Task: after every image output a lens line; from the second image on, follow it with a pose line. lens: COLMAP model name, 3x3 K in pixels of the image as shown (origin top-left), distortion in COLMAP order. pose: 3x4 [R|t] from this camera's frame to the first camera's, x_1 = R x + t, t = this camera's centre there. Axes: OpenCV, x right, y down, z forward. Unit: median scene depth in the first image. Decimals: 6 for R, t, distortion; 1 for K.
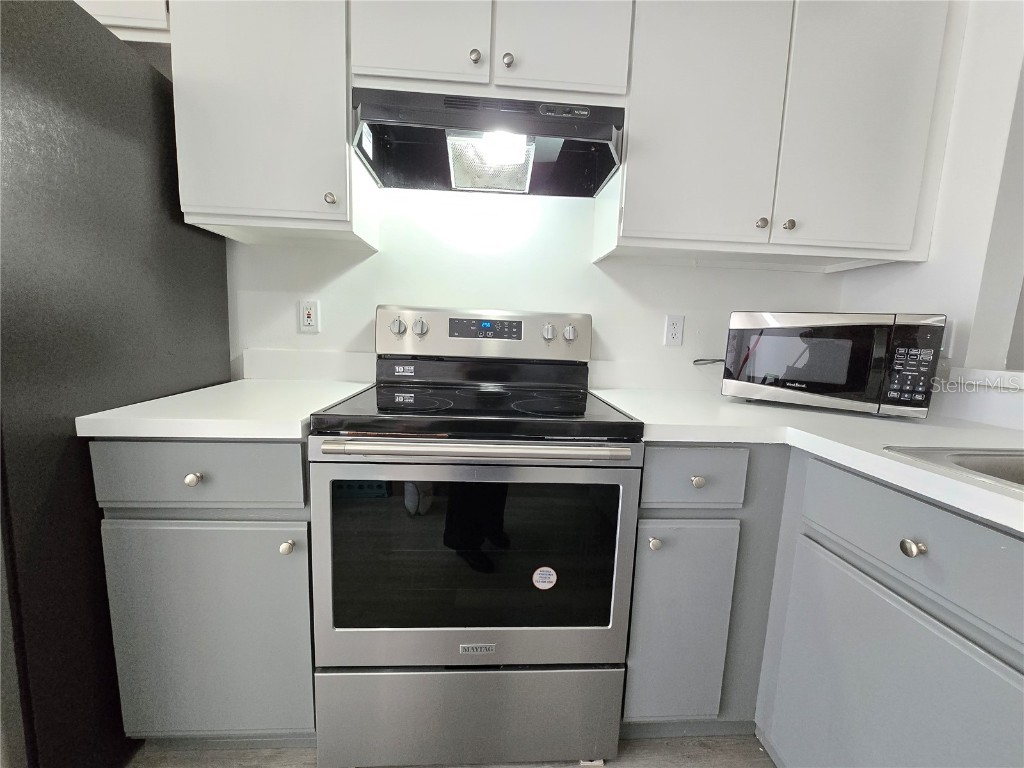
lens RADIAL K [[420.8, 0, 512.3], [0, 420.8, 384.8], [0, 0, 1]] dist [0.010717, 0.000155]
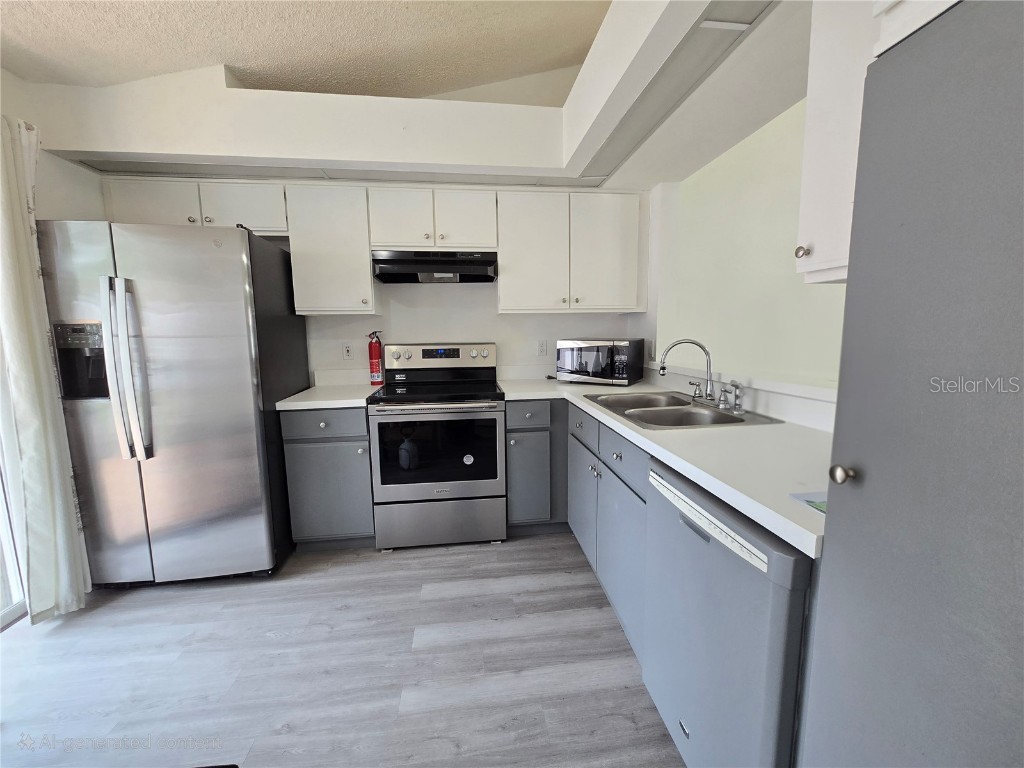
lens RADIAL K [[420.8, 0, 513.8], [0, 420.8, 384.7], [0, 0, 1]] dist [0.010717, 0.000155]
pose [[0.996722, -0.058334, 0.056059, 0.206051], [0.058418, 0.998292, 0.000134, 0.042183], [-0.055971, 0.003141, 0.998427, -1.291919]]
